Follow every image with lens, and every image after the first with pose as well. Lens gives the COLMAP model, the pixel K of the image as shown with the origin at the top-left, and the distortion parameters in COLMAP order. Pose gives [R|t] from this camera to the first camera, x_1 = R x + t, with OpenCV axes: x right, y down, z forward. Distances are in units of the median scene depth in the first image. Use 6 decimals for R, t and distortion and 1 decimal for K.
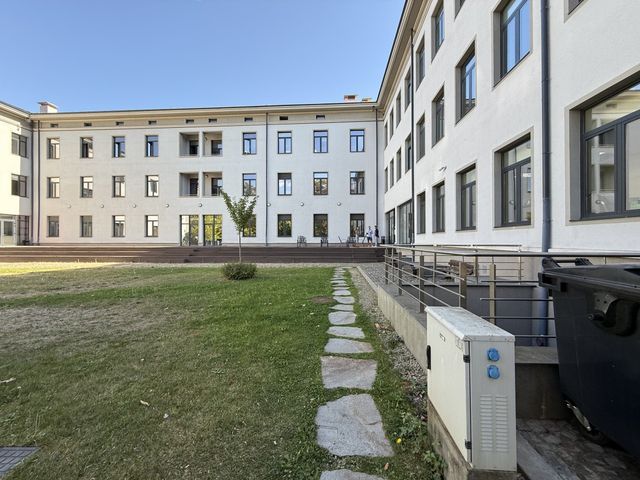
lens RADIAL K [[253.7, 0, 316.7], [0, 253.7, 239.0], [0, 0, 1]] dist [-0.003894, 0.000954]
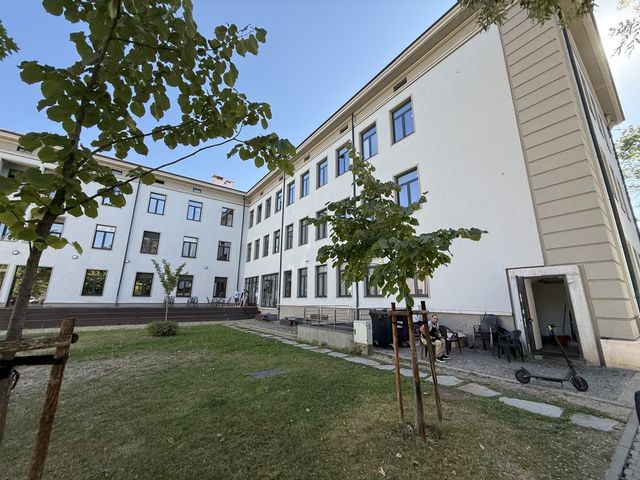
lens RADIAL K [[253.7, 0, 319.5], [0, 253.7, 237.6], [0, 0, 1]] dist [-0.003894, 0.000954]
pose [[0.761407, 0.161649, 0.627797, -0.267486], [-0.011916, 0.971739, -0.235758, -0.008600], [-0.648165, 0.172027, 0.741815, -0.189550]]
